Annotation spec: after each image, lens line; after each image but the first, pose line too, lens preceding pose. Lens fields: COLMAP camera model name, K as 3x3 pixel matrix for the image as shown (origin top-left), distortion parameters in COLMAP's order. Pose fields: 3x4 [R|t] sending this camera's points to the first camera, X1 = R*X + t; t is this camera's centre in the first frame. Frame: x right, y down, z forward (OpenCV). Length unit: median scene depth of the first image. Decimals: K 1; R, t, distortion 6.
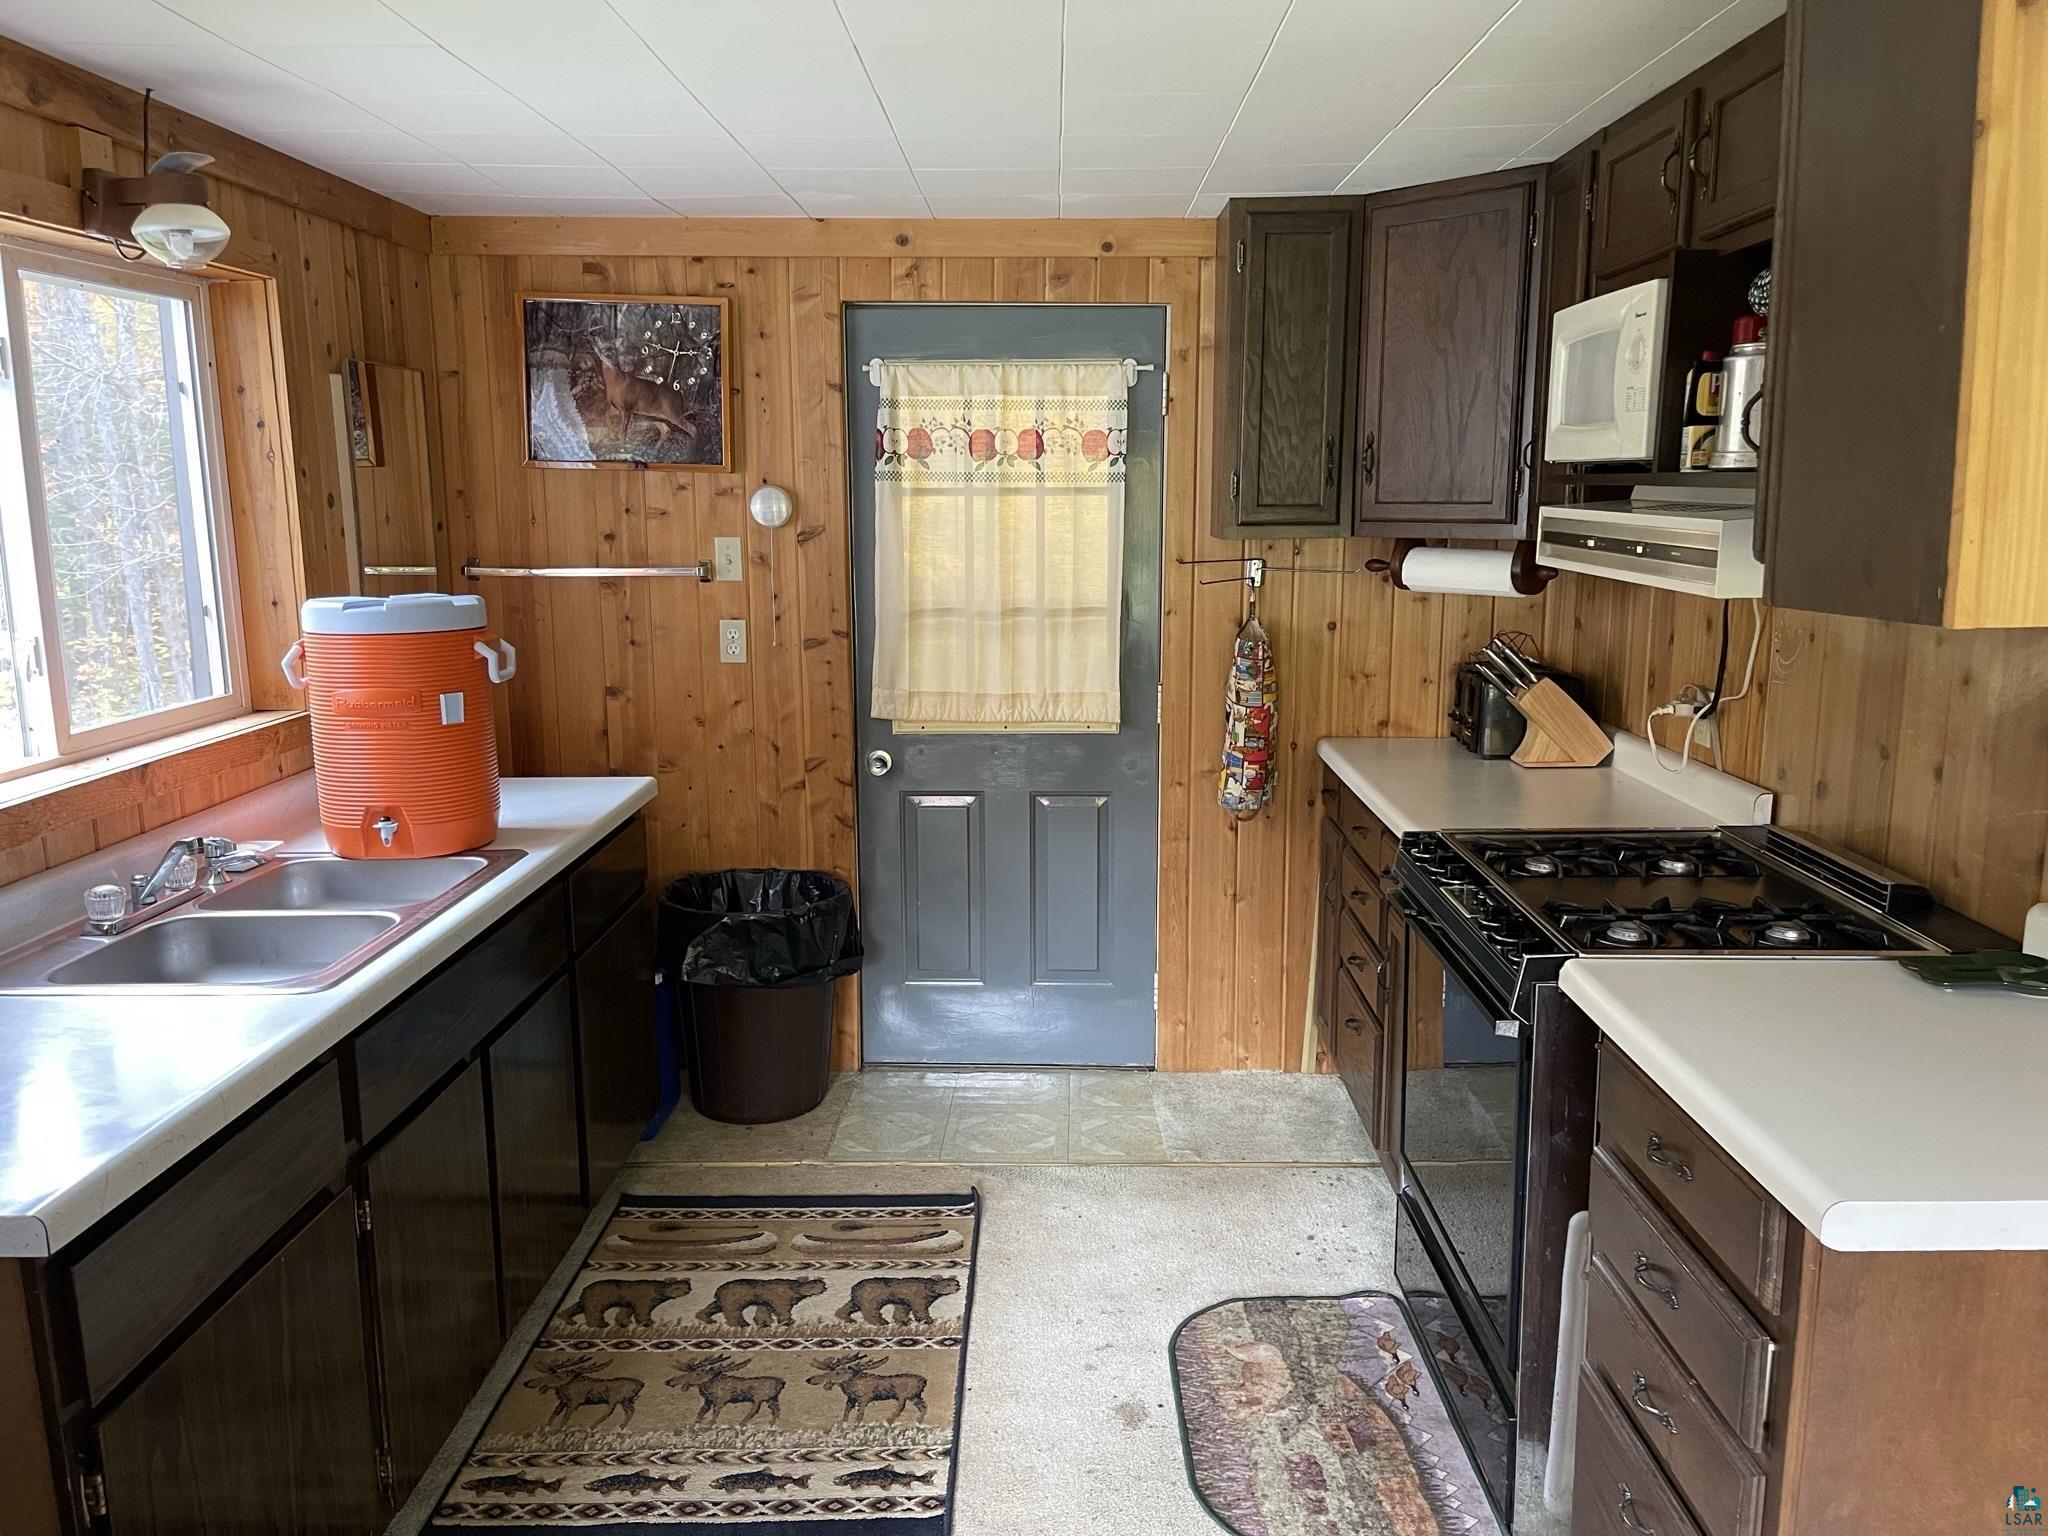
lens RADIAL K [[1550.6, 0, 1024.0], [0, 1550.6, 768.0], [0, 0, 1]] dist [0.066068, -0.089482]
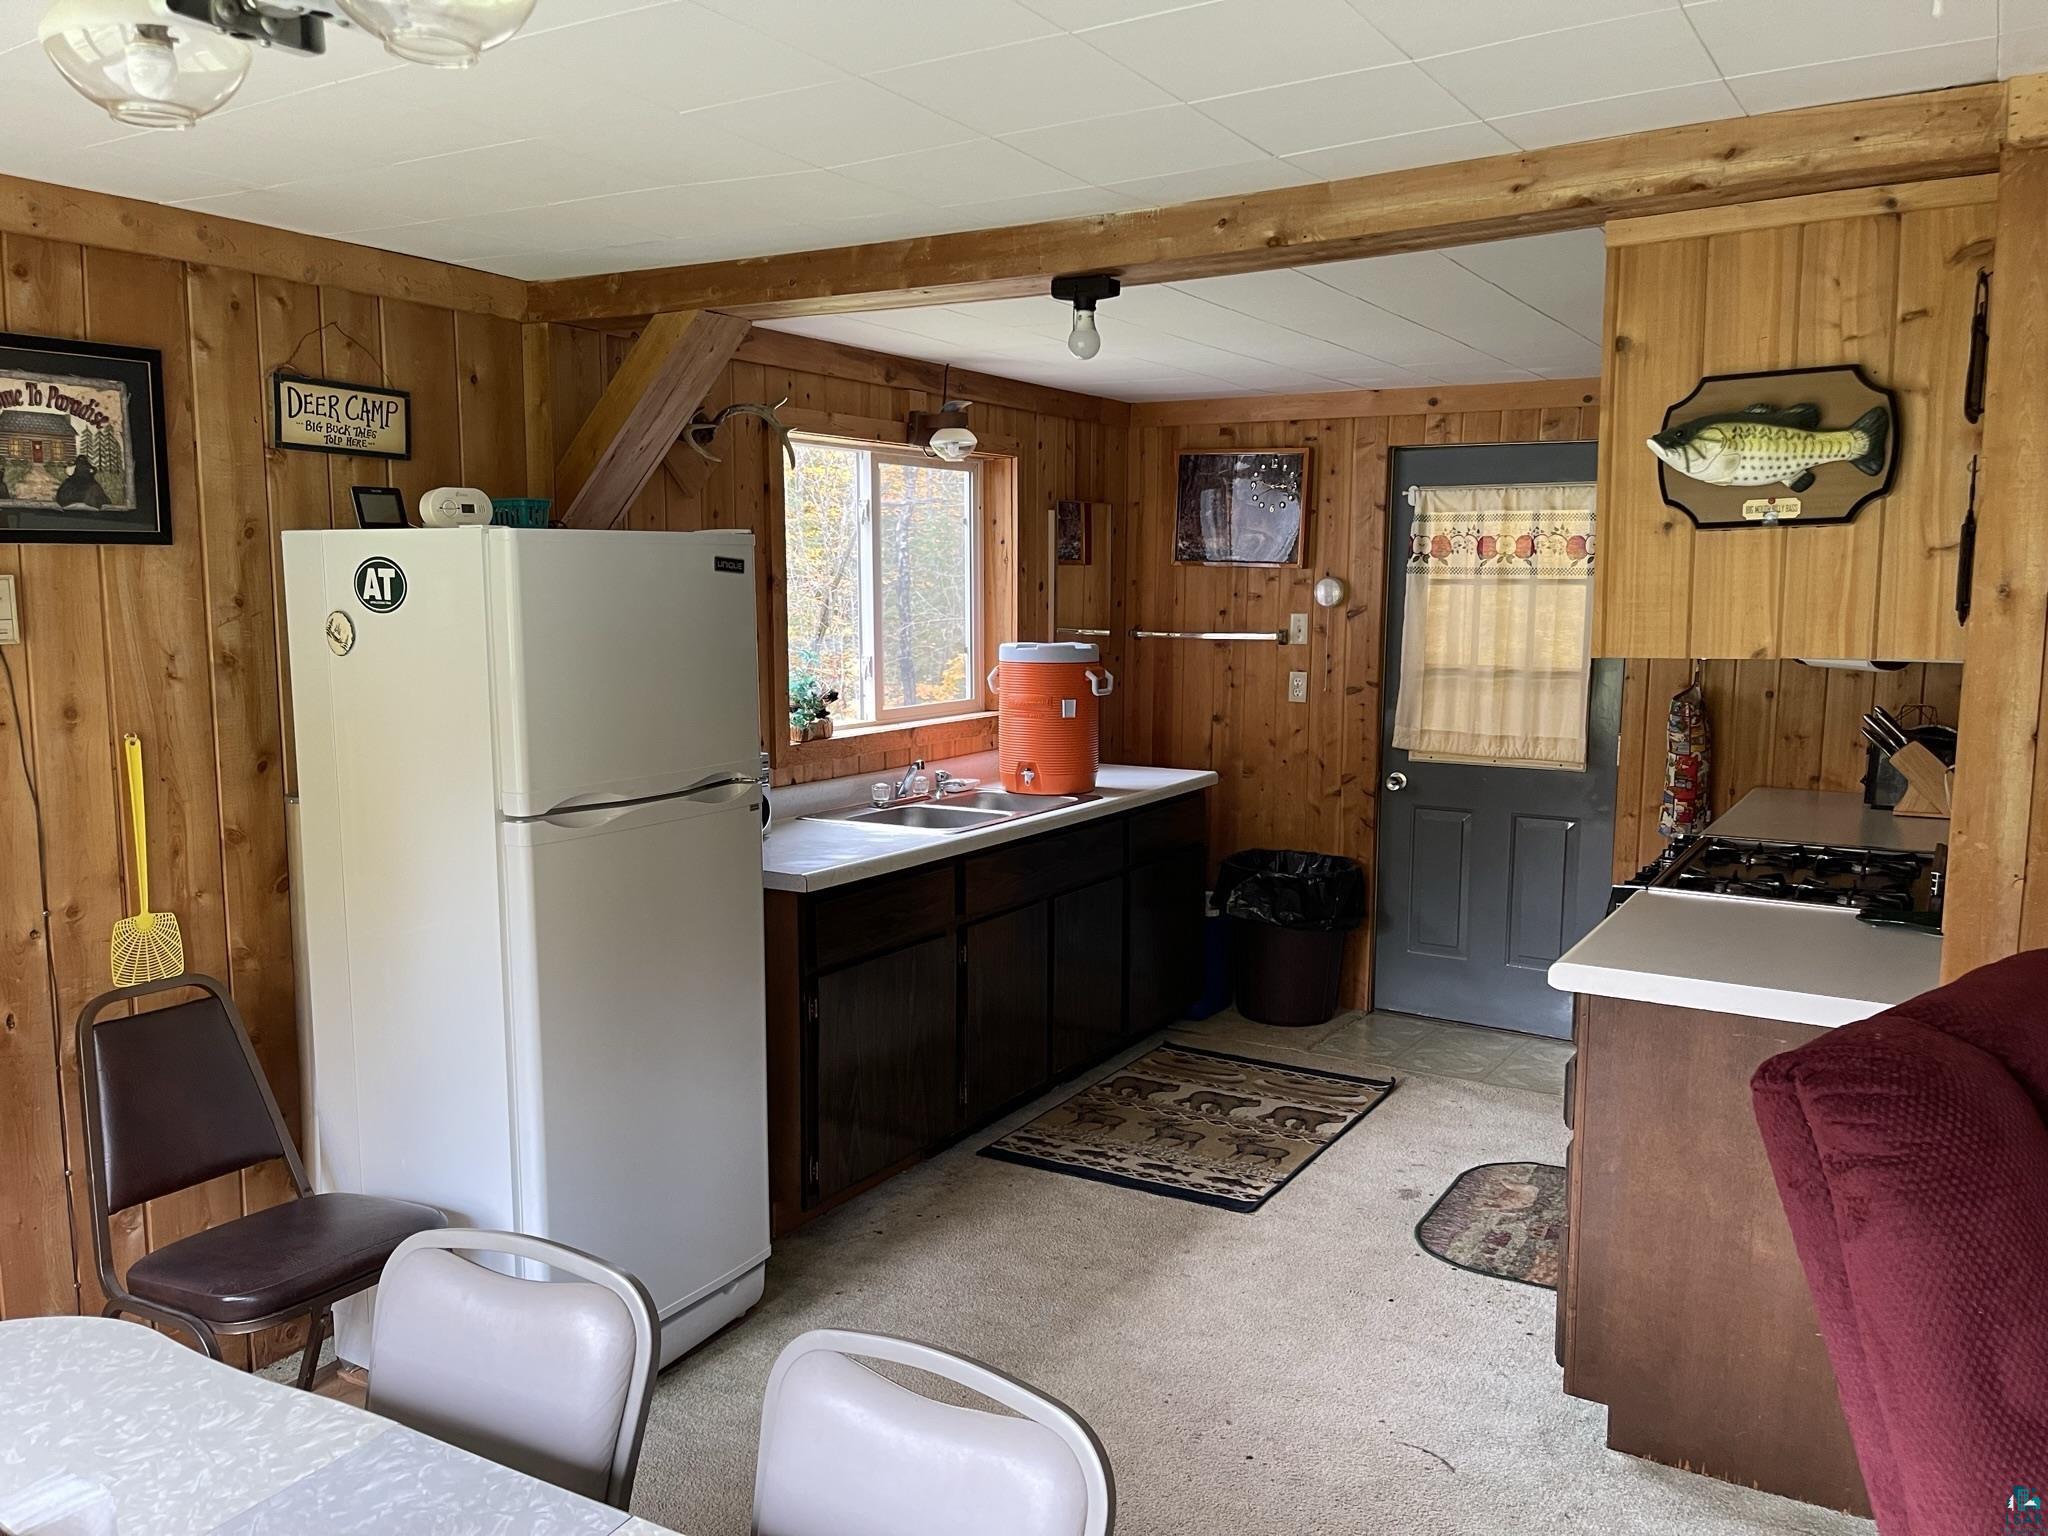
lens RADIAL K [[1550.6, 0, 1024.0], [0, 1550.6, 768.0], [0, 0, 1]] dist [0.066068, -0.089482]
pose [[0.860848, 0.068927, -0.504173, 0.322416], [-0.096575, 0.994907, -0.028880, 0.057729], [0.499614, 0.073552, 0.863120, -0.341742]]
